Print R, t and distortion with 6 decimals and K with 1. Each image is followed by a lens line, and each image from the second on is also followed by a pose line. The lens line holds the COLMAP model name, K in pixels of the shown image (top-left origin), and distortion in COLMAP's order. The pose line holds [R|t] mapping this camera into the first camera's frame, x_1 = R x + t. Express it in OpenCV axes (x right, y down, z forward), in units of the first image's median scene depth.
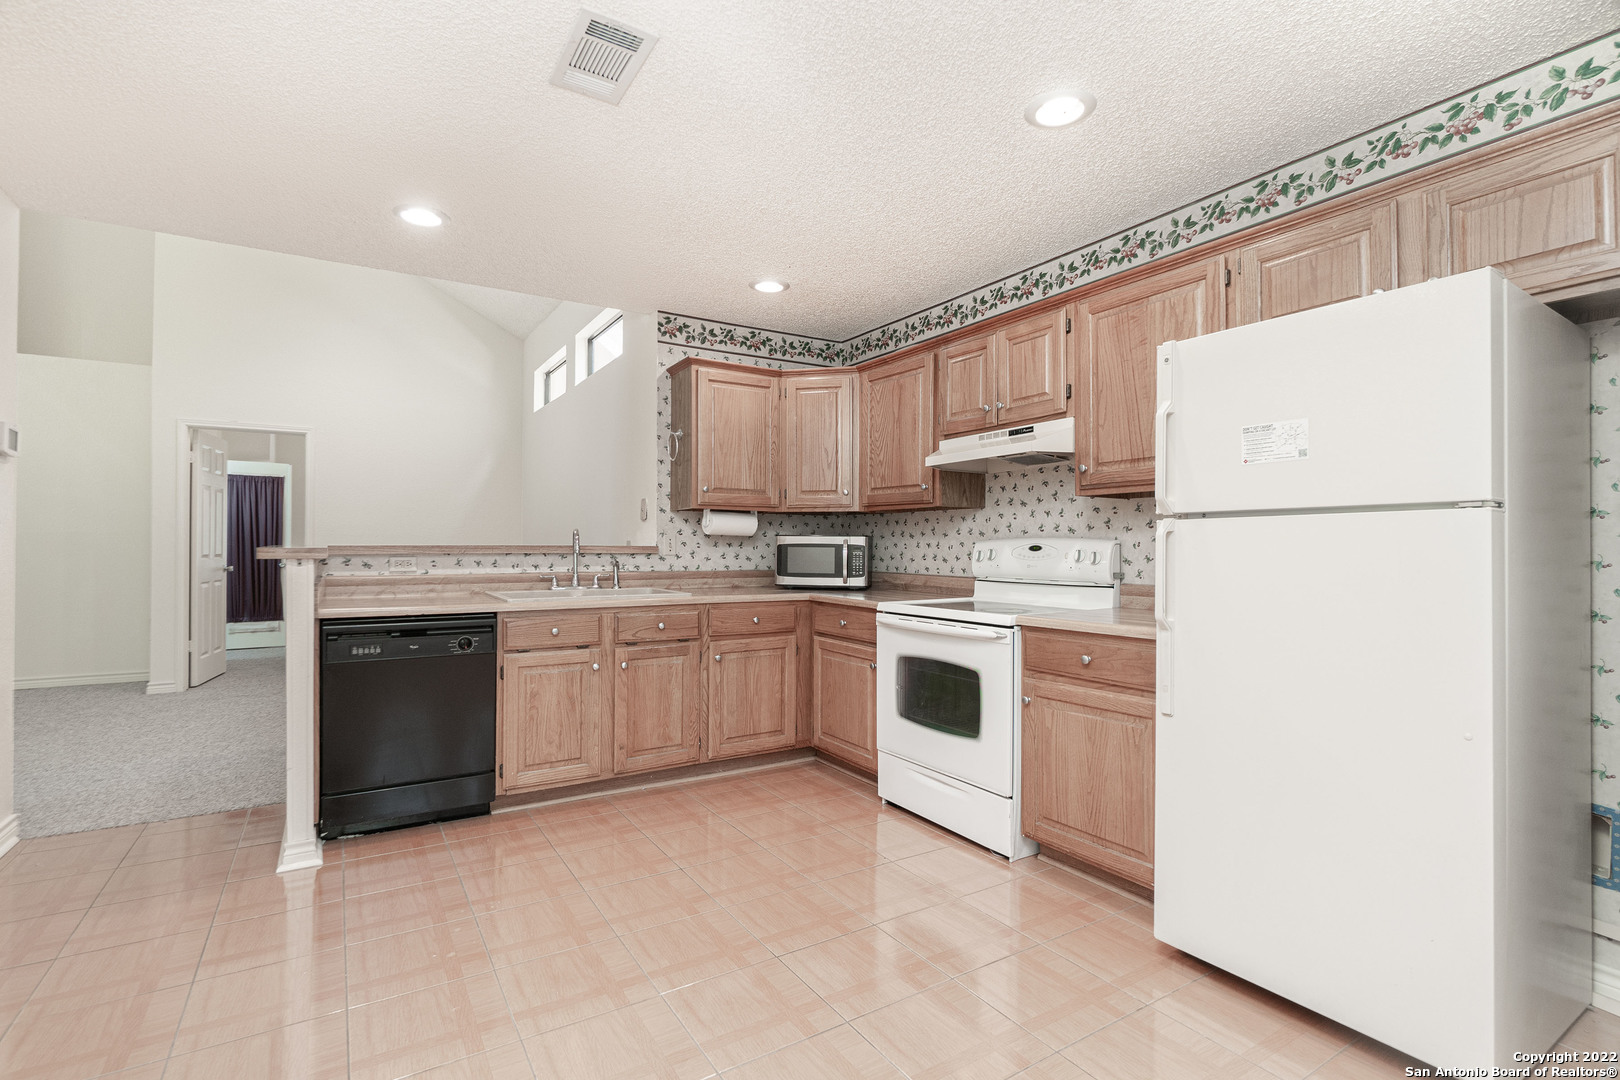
lens RADIAL K [[764.2, 0, 815.4], [0, 764.2, 537.9], [0, 0, 1]] dist [-0.006023, 0.000133]
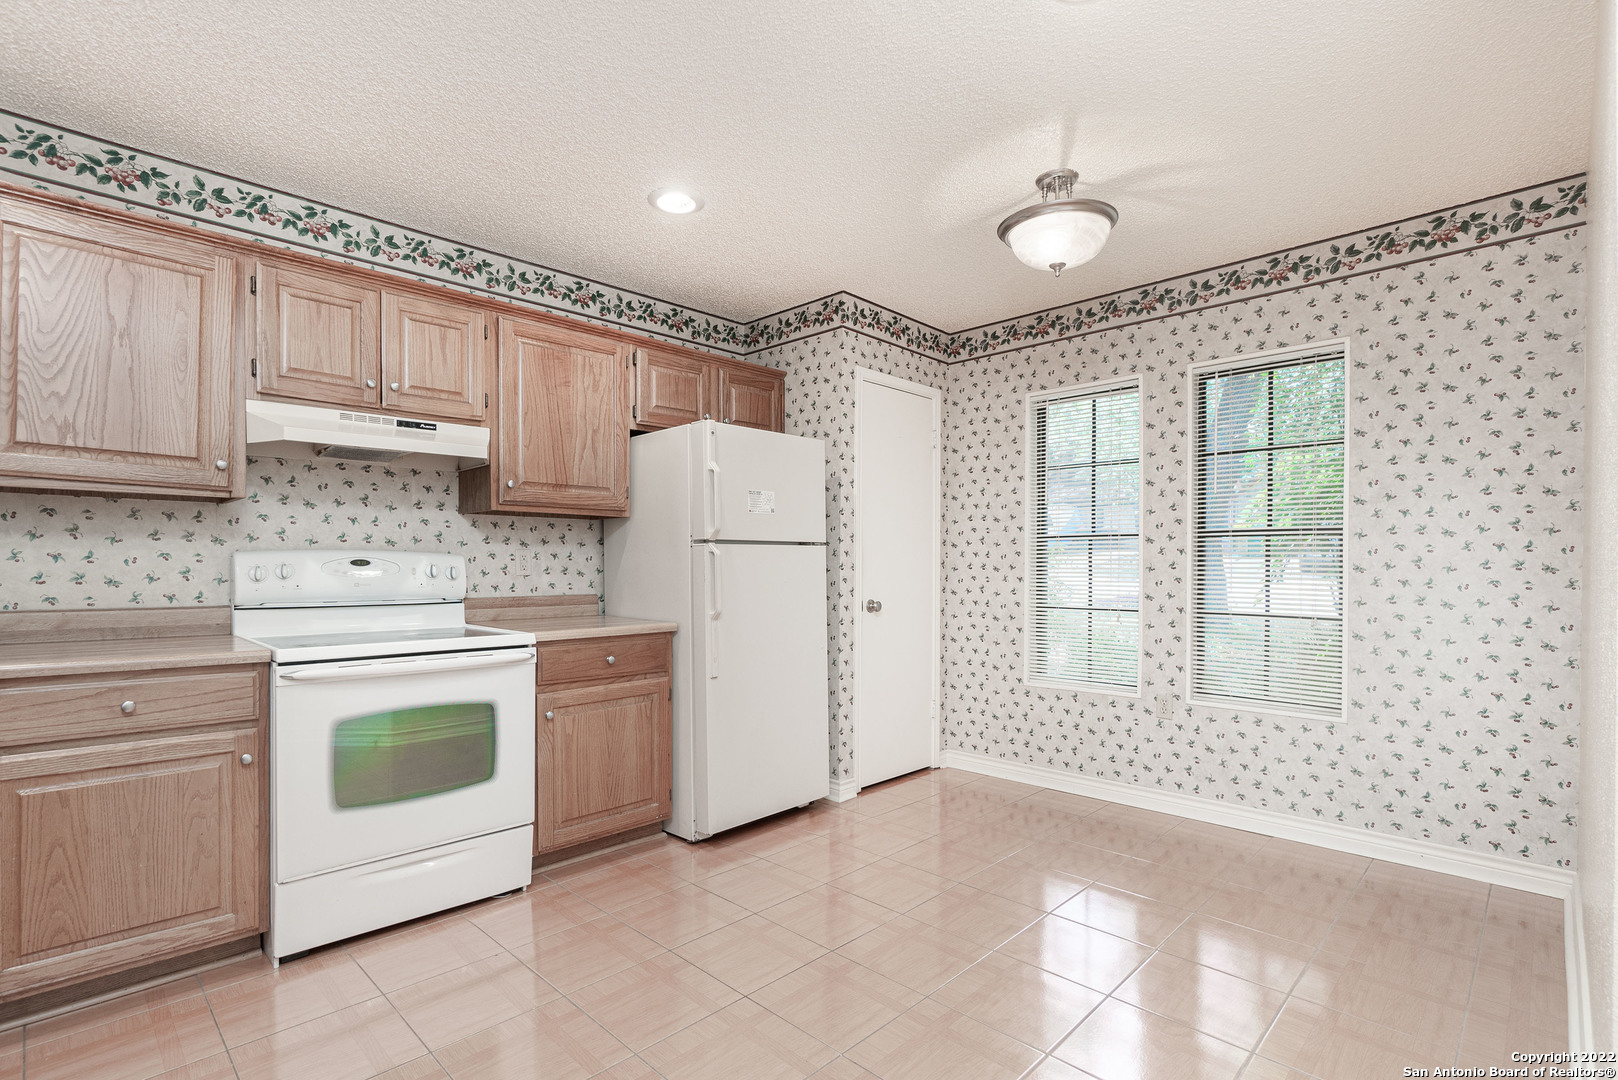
lens RADIAL K [[763.2, 0, 821.3], [0, 763.2, 578.4], [0, 0, 1]] dist [-0.006023, 0.000133]
pose [[-0.237702, -0.007927, 0.971306, -0.652797], [-0.008486, 0.999945, 0.006084, 0.021986], [-0.971301, -0.006797, -0.237757, 0.753049]]
